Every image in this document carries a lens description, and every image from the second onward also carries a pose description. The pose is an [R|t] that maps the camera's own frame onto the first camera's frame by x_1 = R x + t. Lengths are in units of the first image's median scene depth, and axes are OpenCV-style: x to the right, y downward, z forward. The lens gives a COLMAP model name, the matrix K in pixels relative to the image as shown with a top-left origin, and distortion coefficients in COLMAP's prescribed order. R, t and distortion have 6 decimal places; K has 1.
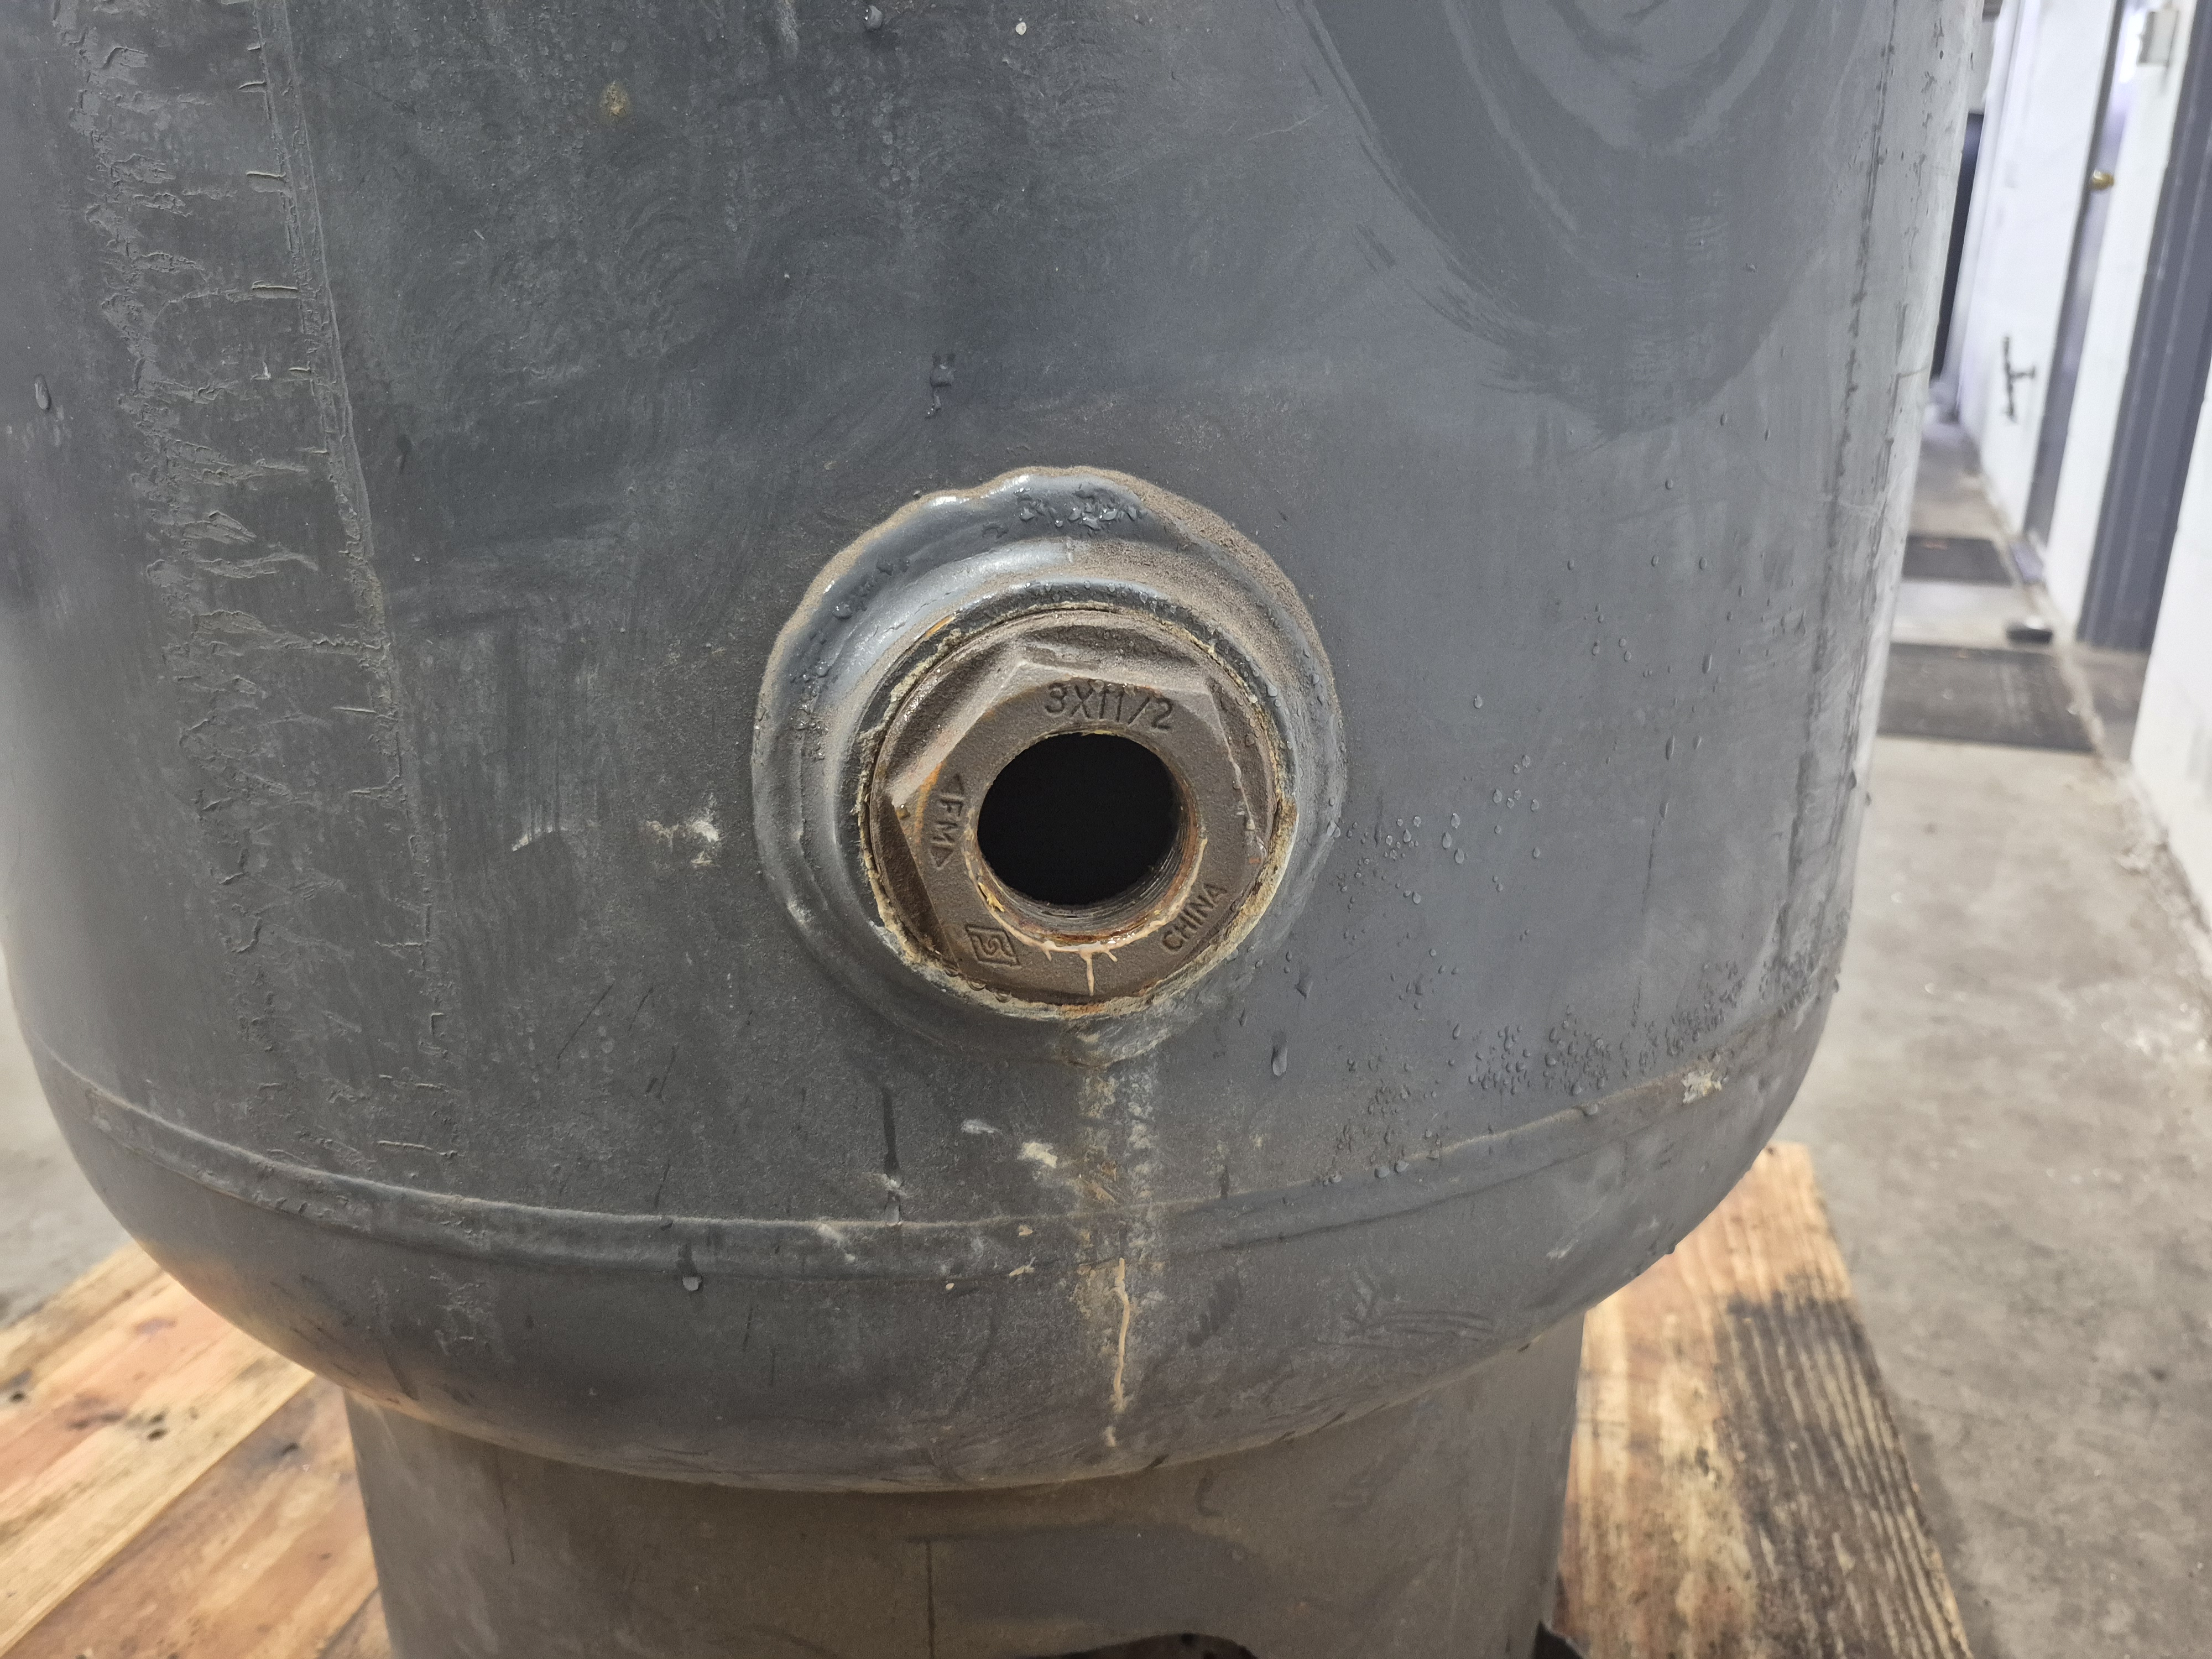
lens RADIAL K [[1585.4, 0, 1117.4], [0, 1585.4, 827.3], [0, 0, 1]] dist [0.030959, -0.066343]
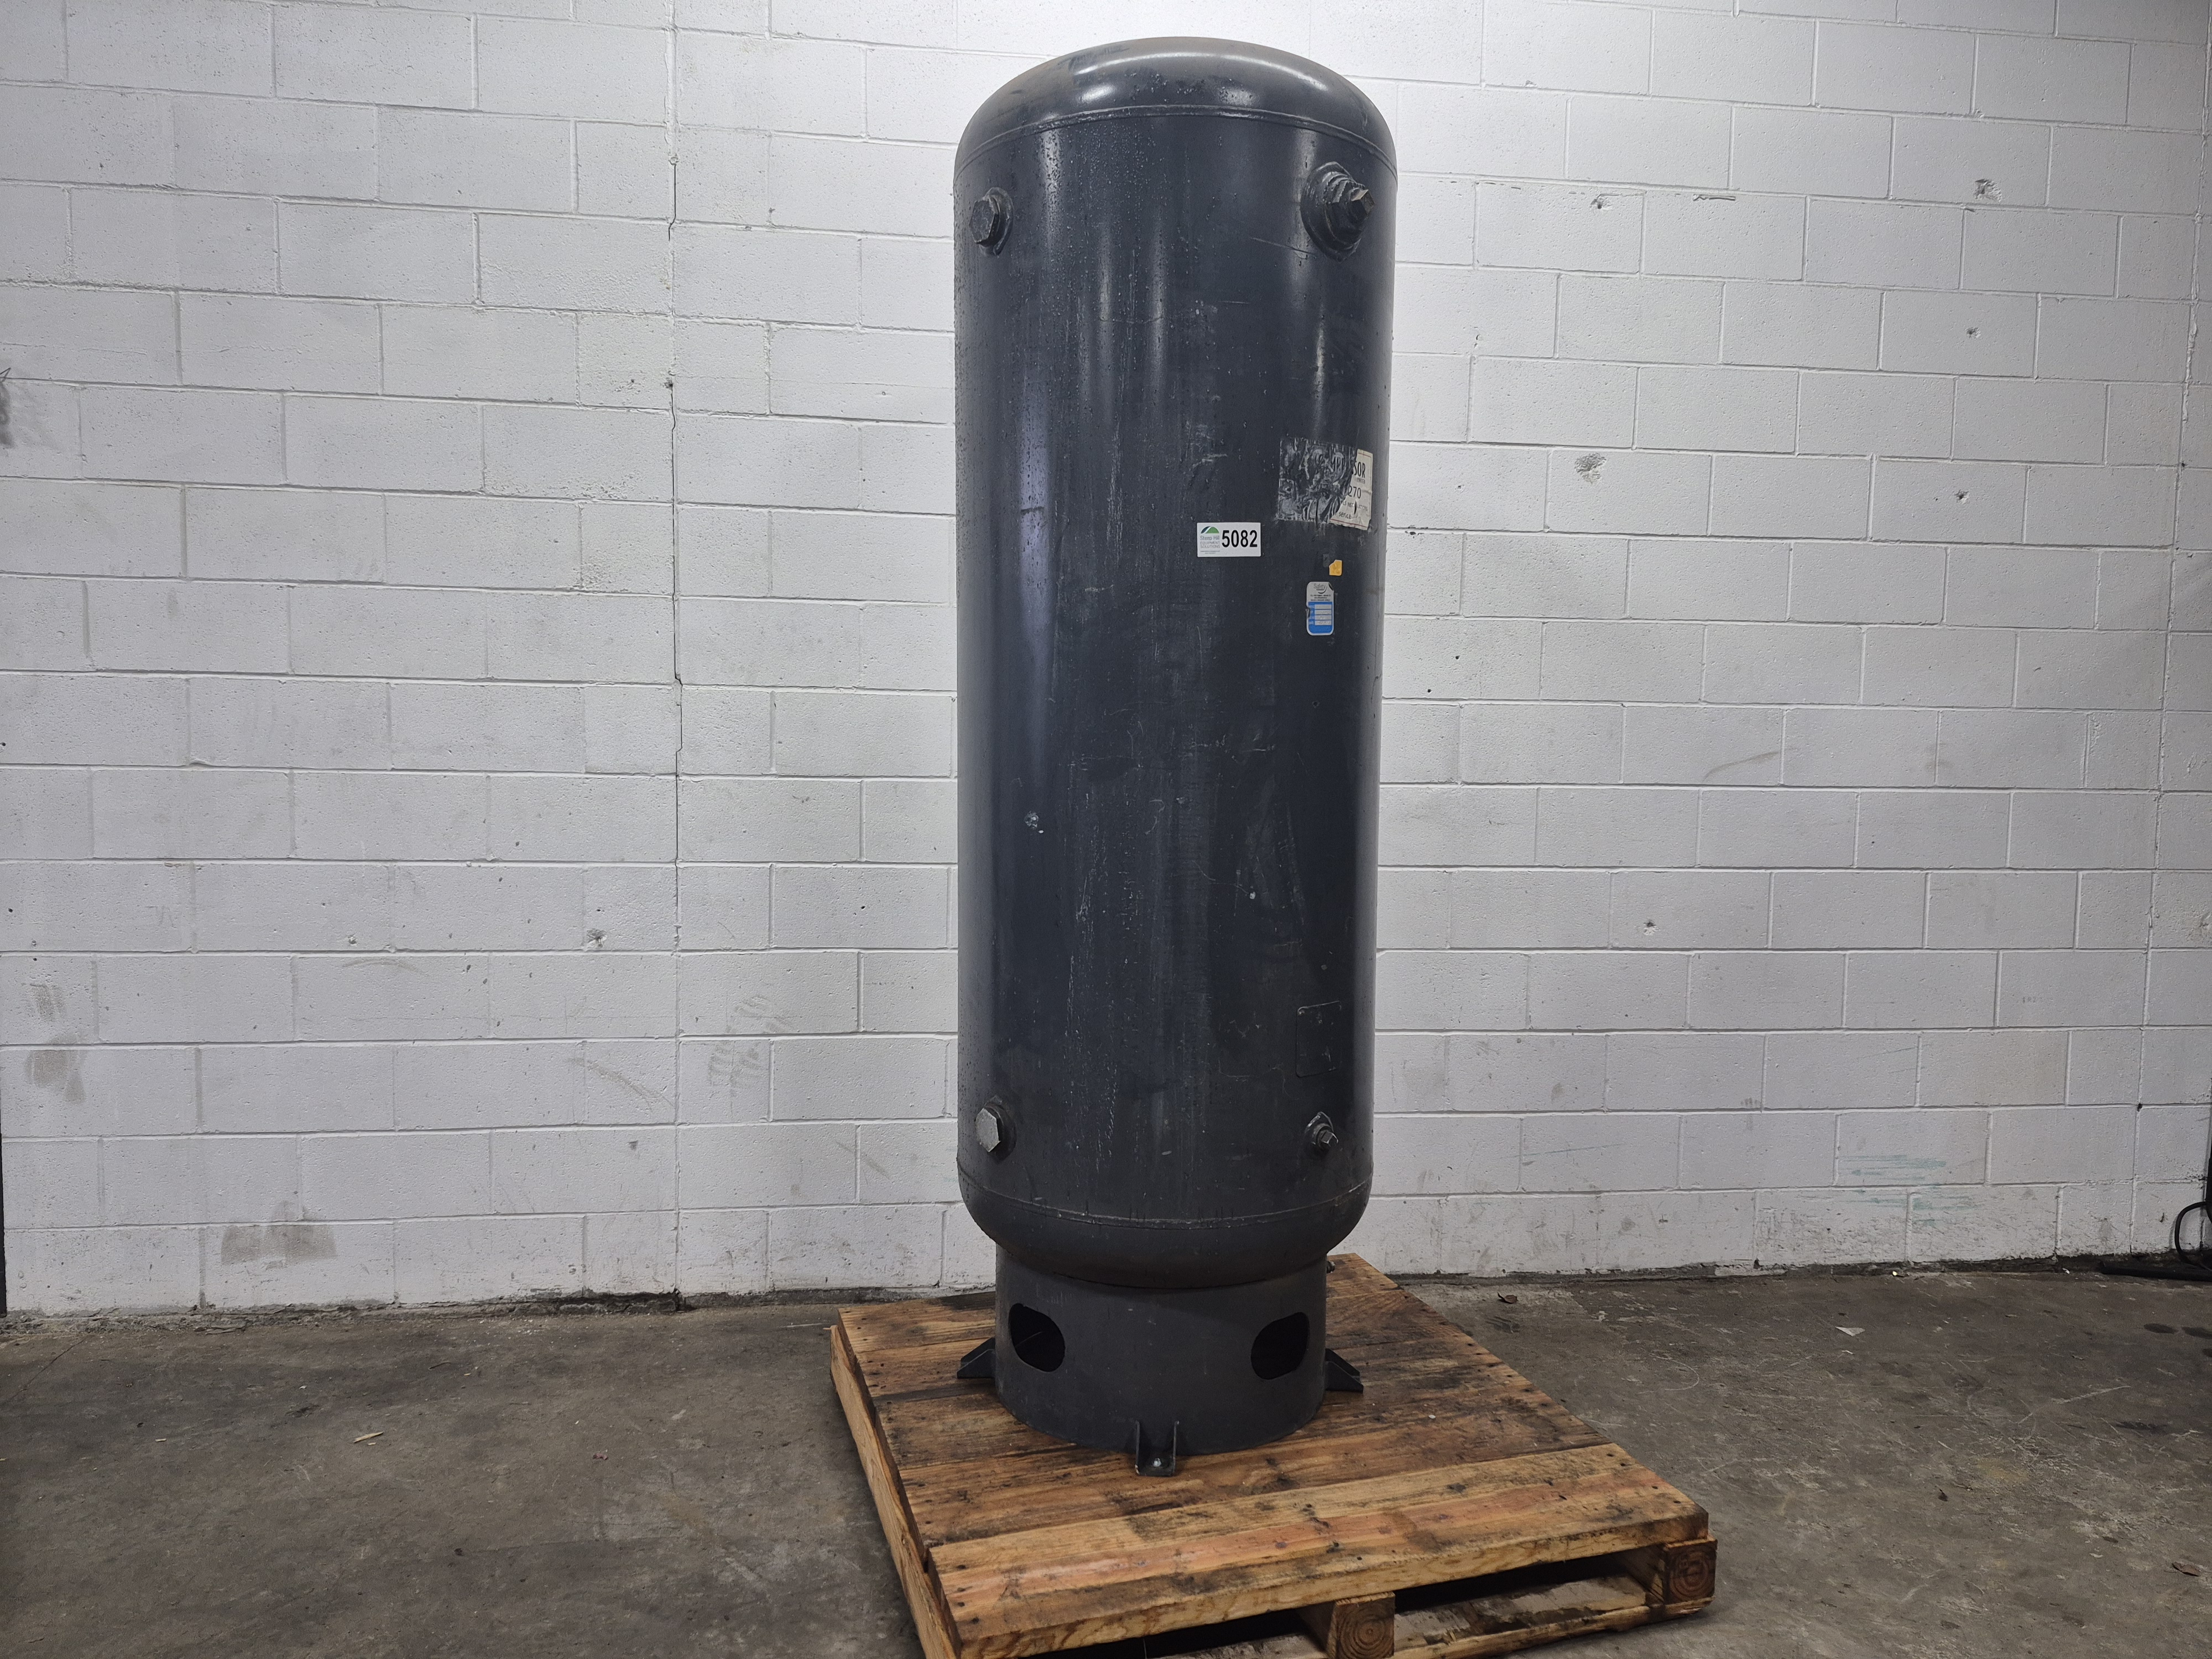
lens RADIAL K [[1520.3, 0, 1106.2], [0, 1520.3, 858.5], [0, 0, 1]] dist [0.040126, -0.002583]
pose [[-0.522819, -0.080260, 0.848657, -2.413734], [0.263694, 0.931500, 0.250545, -1.291716], [-0.810633, 0.354776, -0.465842, 2.003800]]
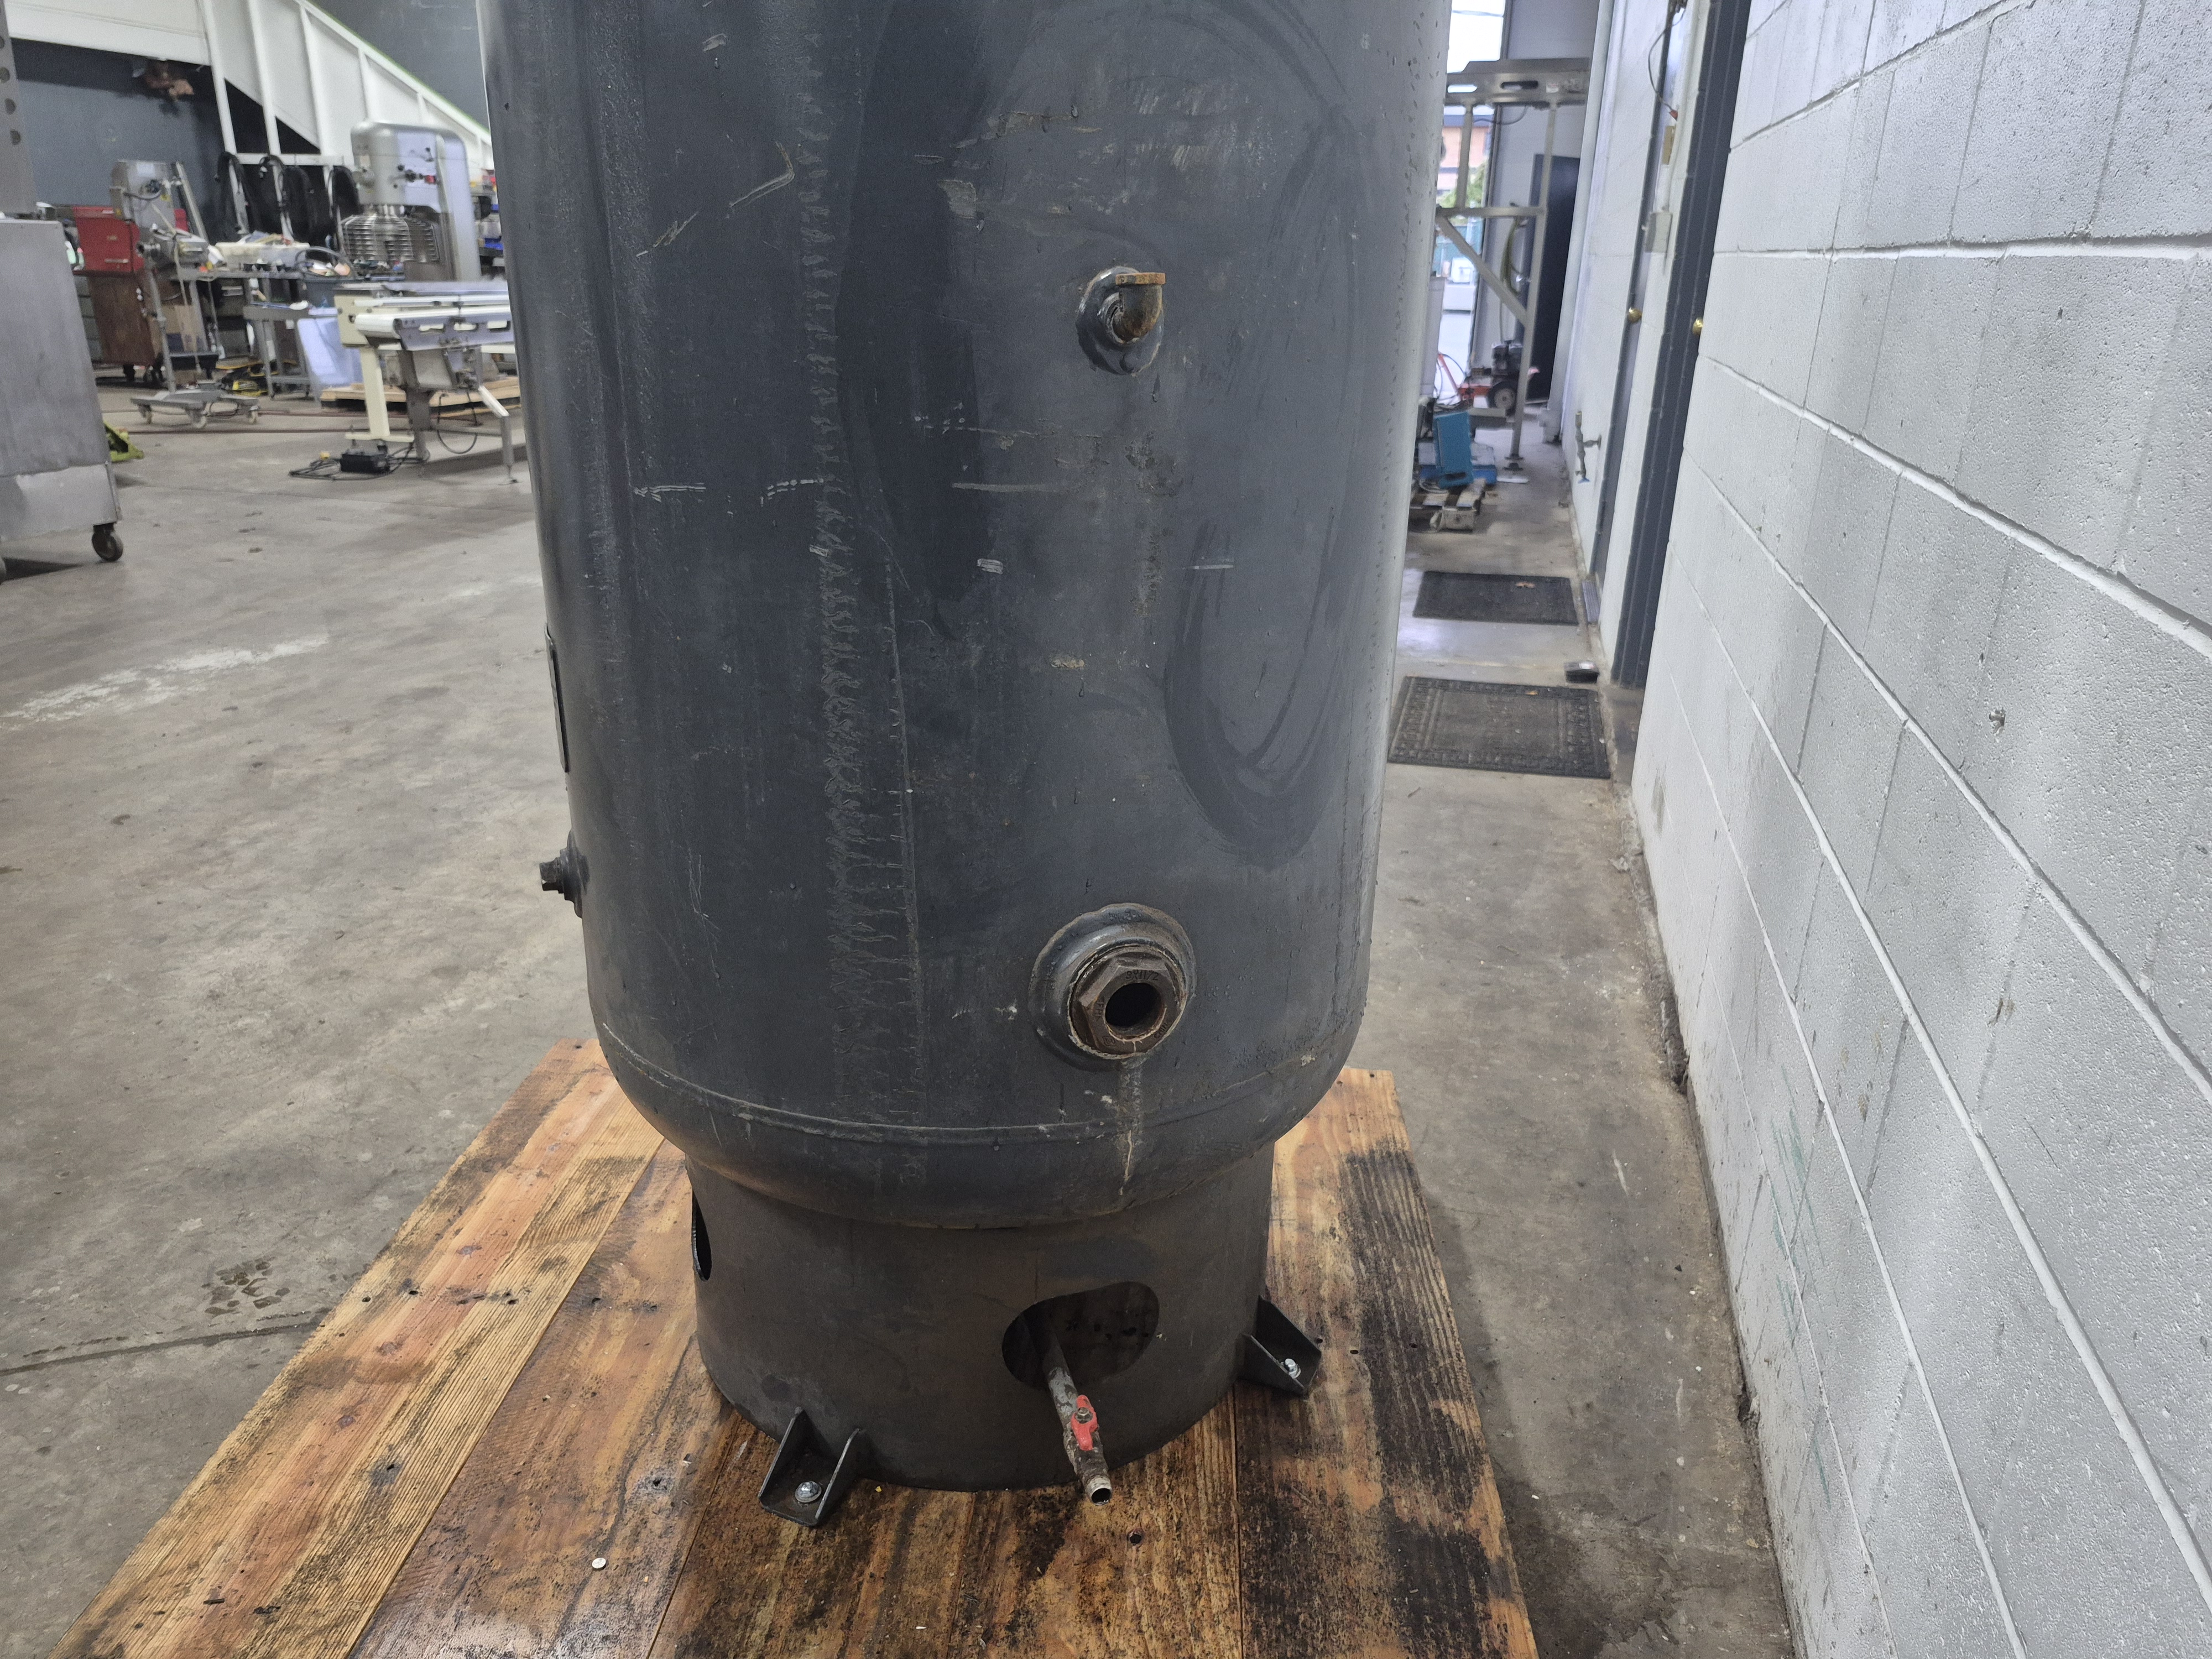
lens RADIAL K [[1555.9, 0, 1106.0], [0, 1555.9, 829.5], [0, 0, 1]] dist [0.055351, -0.055721]
pose [[0.982249, -0.042999, 0.182587, -0.240922], [0.037989, 0.998802, 0.030853, -0.174584], [-0.183695, -0.023369, 0.982705, -0.834927]]
